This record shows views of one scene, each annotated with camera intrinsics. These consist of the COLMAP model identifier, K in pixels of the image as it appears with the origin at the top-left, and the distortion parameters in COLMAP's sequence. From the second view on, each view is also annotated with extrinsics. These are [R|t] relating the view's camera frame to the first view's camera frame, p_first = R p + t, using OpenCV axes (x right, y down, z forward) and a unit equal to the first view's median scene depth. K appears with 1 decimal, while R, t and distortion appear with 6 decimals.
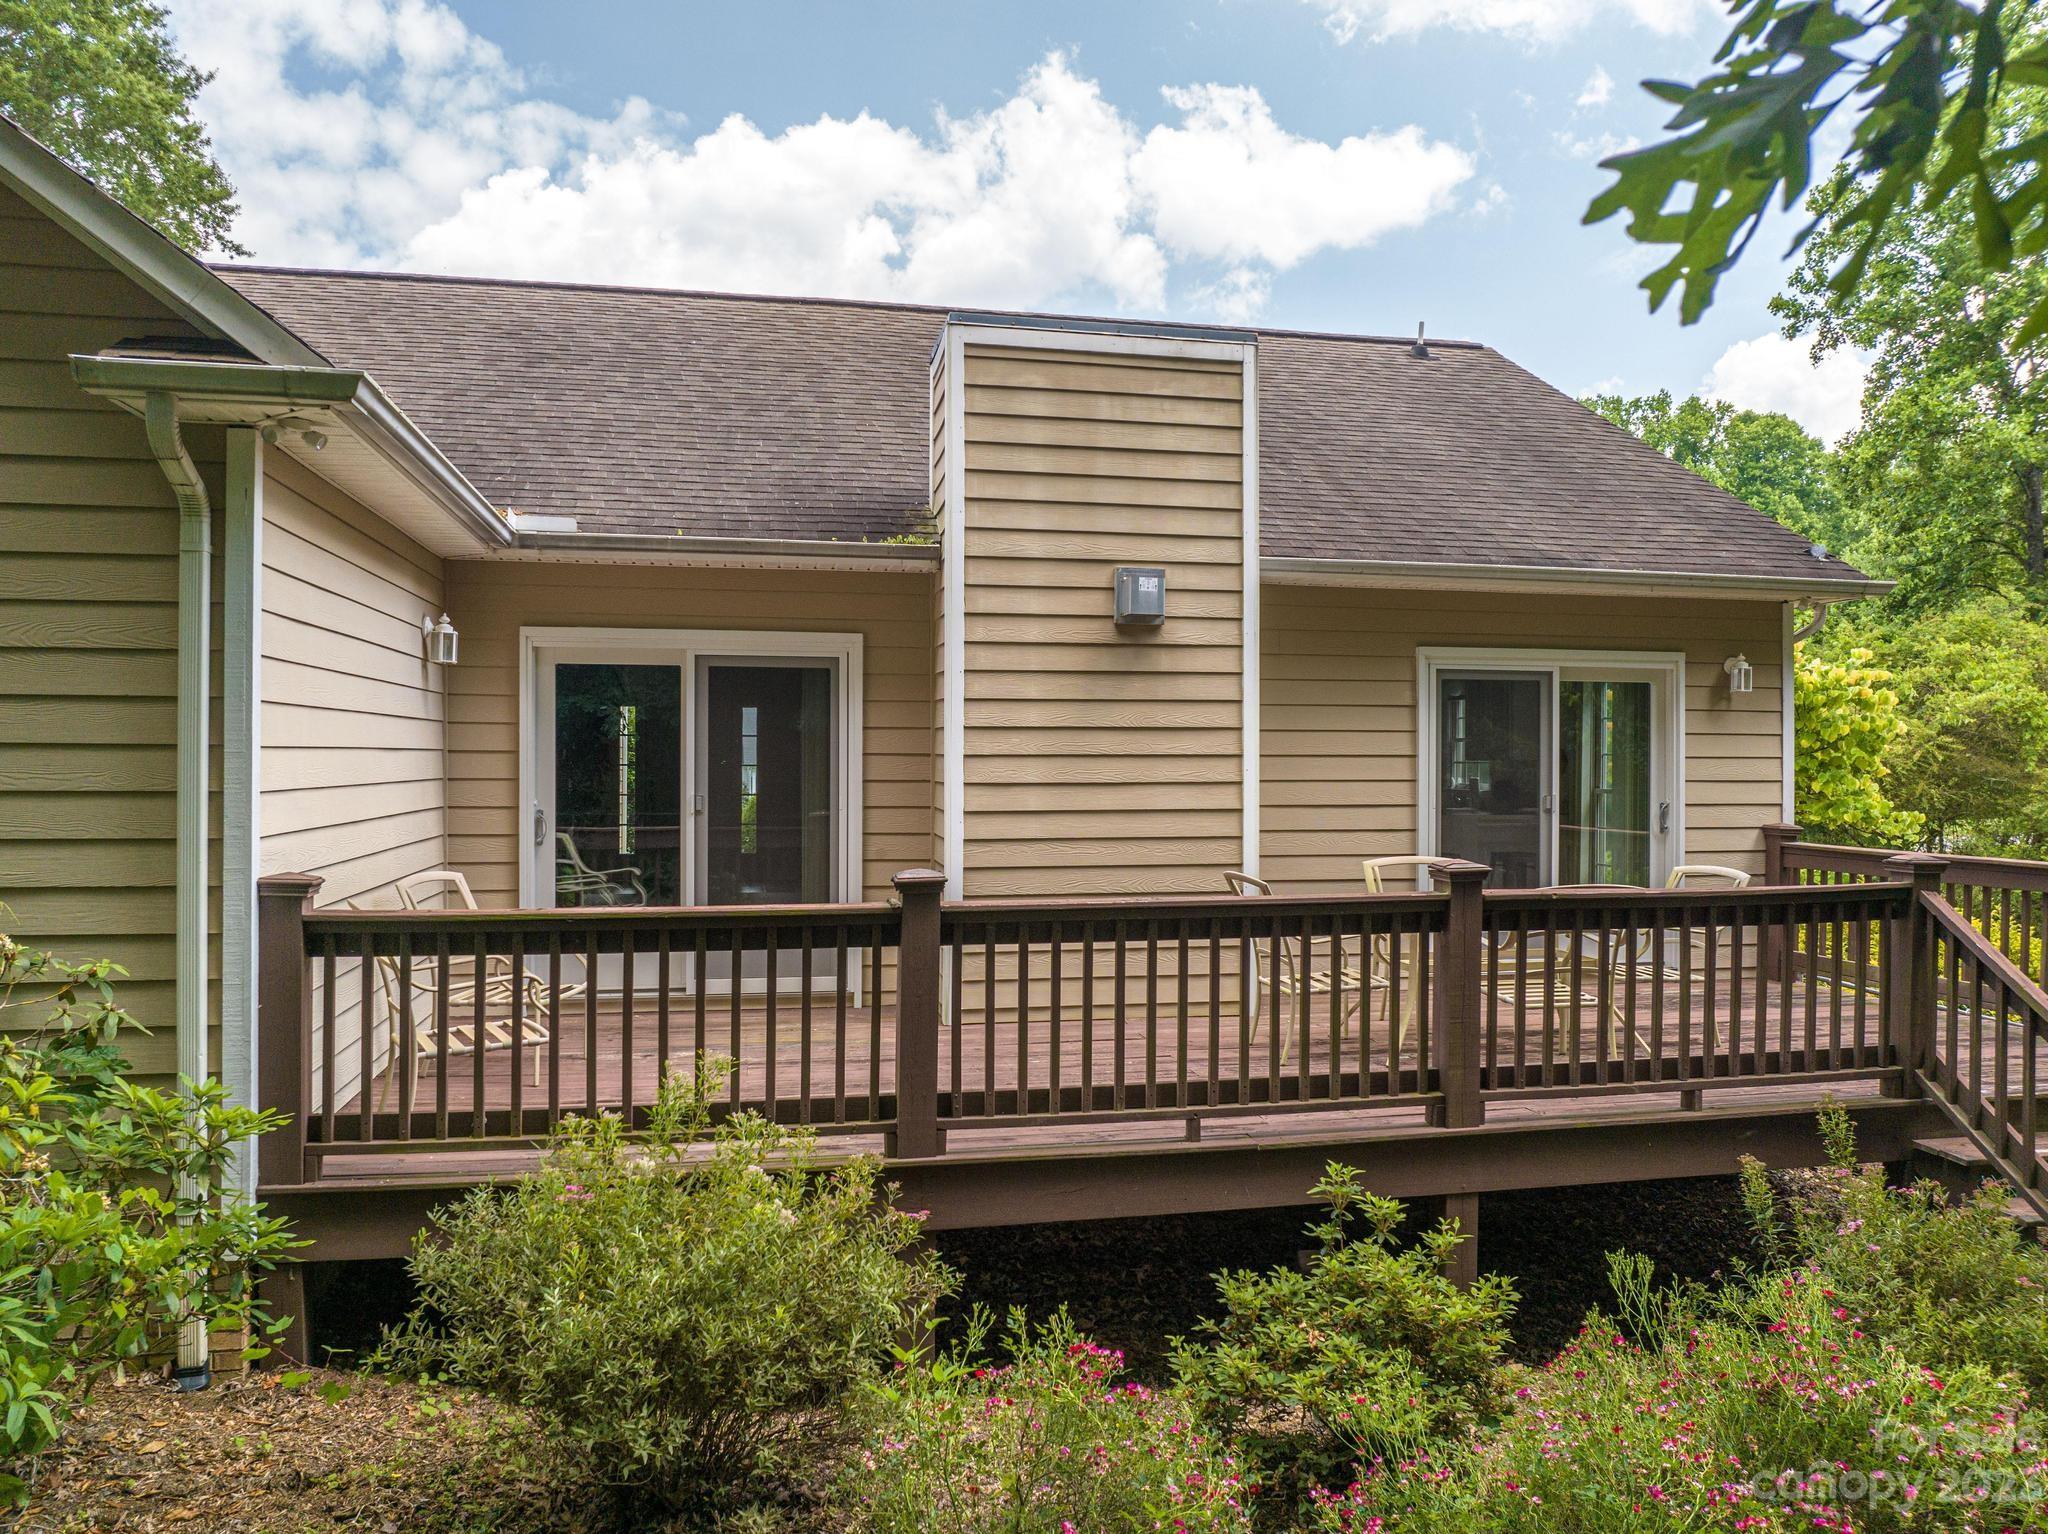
lens RADIAL K [[1443.7, 0, 1031.9], [0, 1443.7, 763.8], [0, 0, 1]] dist [-0.037681, 0.001886]
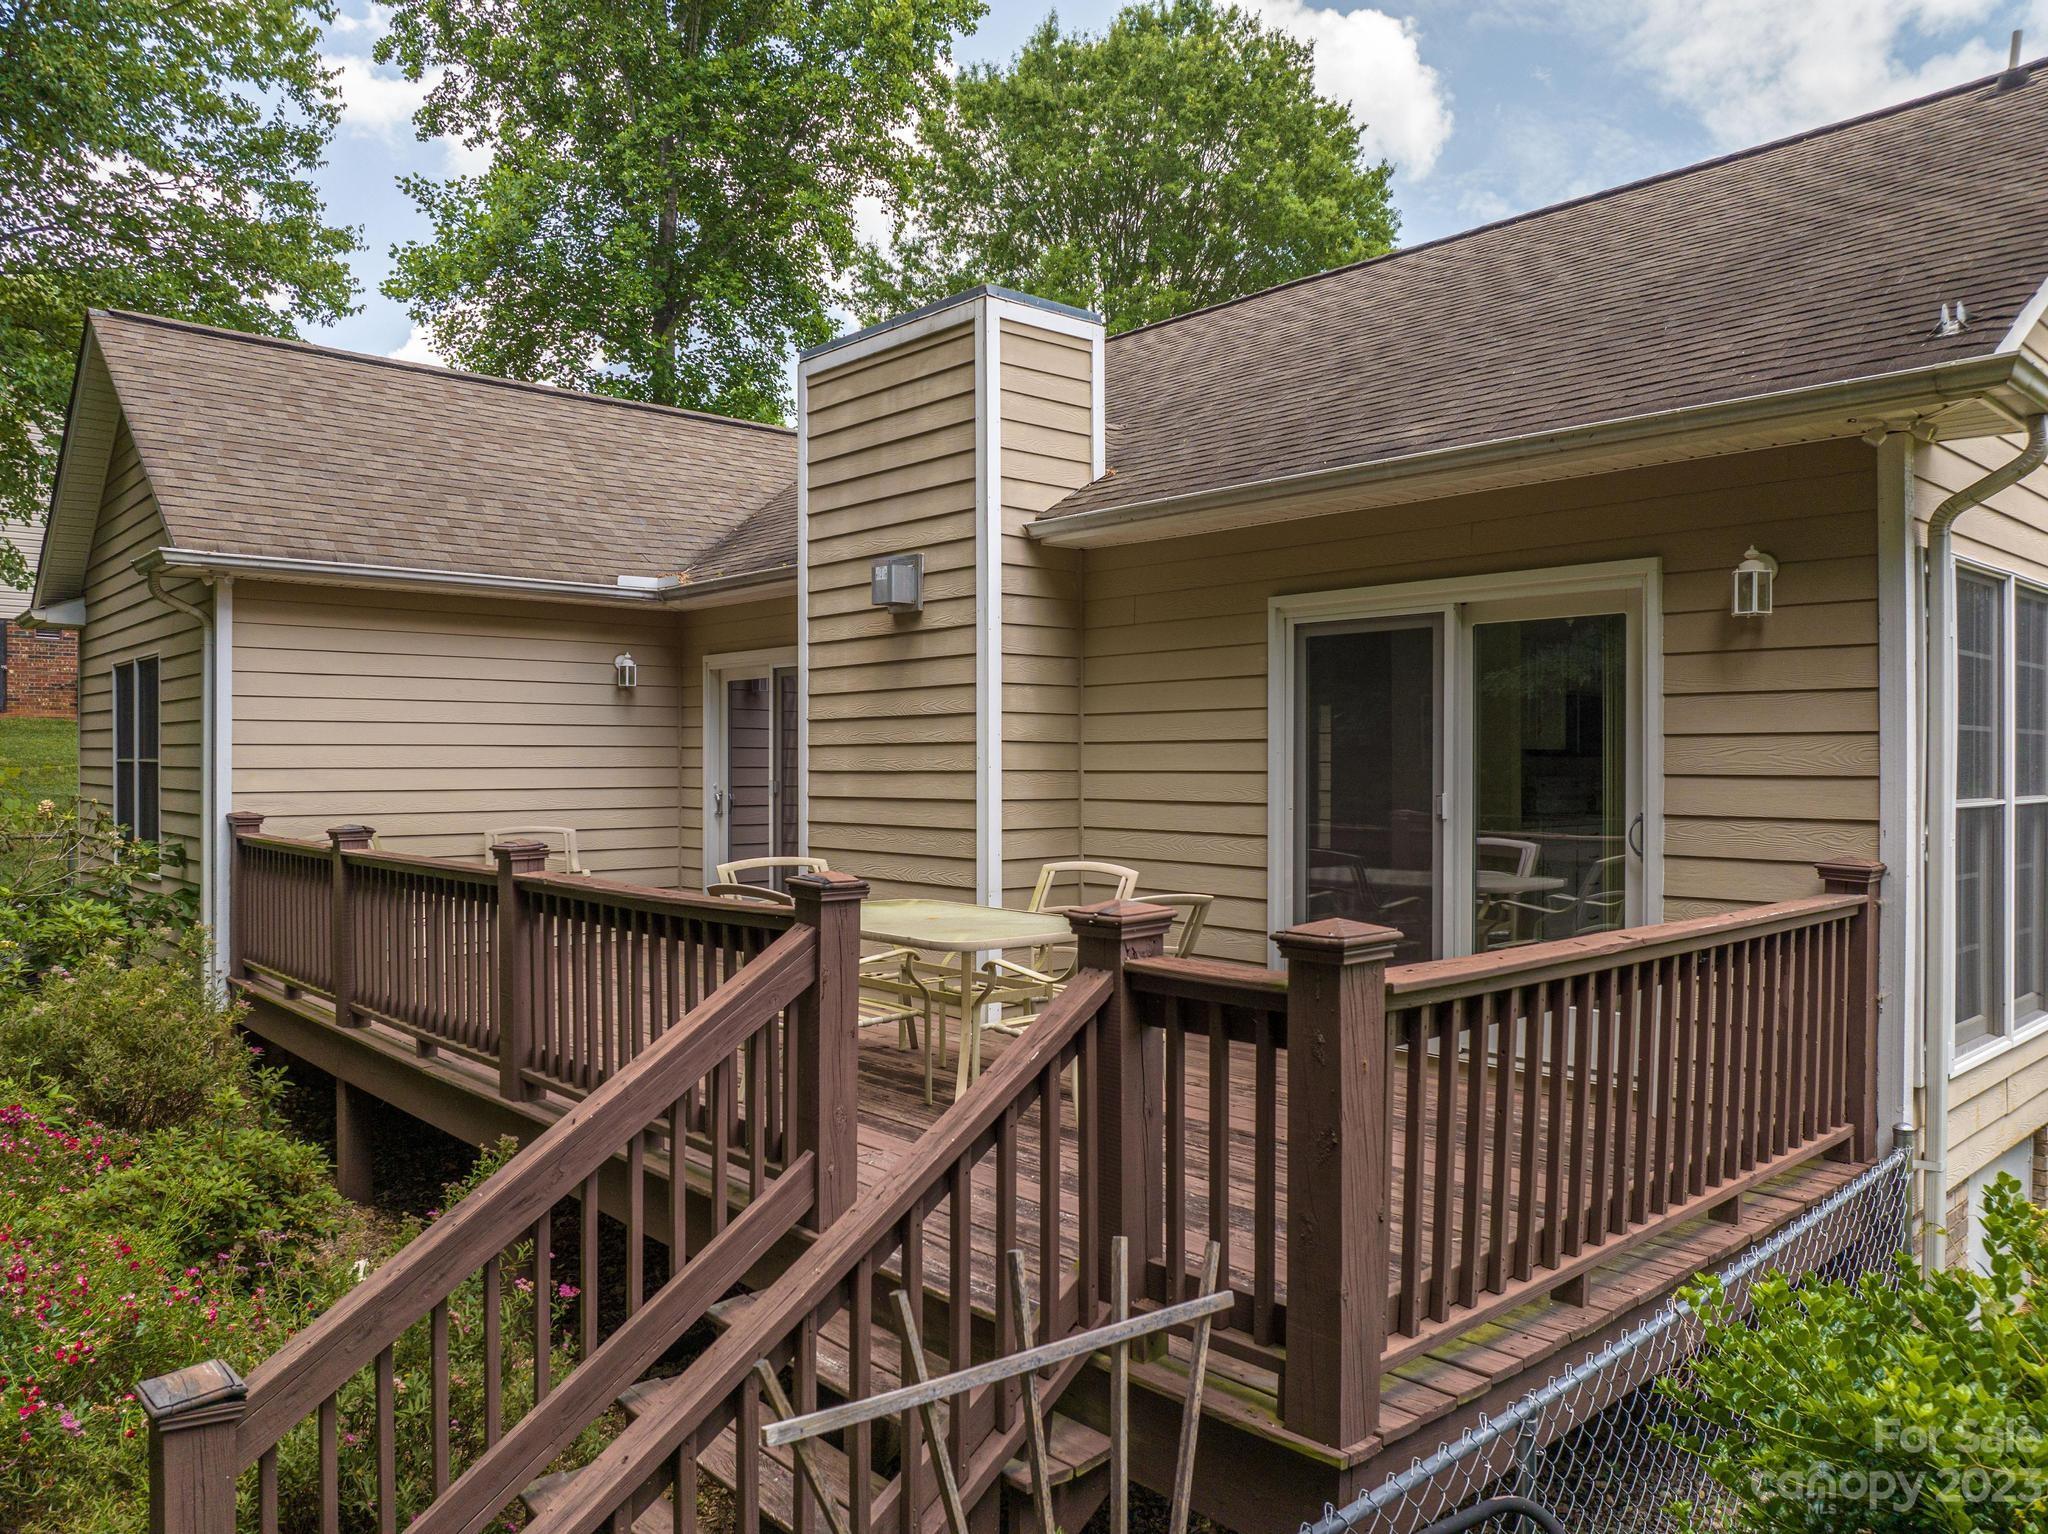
lens RADIAL K [[1443.7, 0, 1031.9], [0, 1443.7, 763.8], [0, 0, 1]] dist [-0.037681, 0.001886]
pose [[0.519317, -0.000295, -0.854582, 0.966893], [0.003999, 0.999990, 0.002085, 0.006201], [0.854573, -0.004500, 0.519313, 0.551223]]
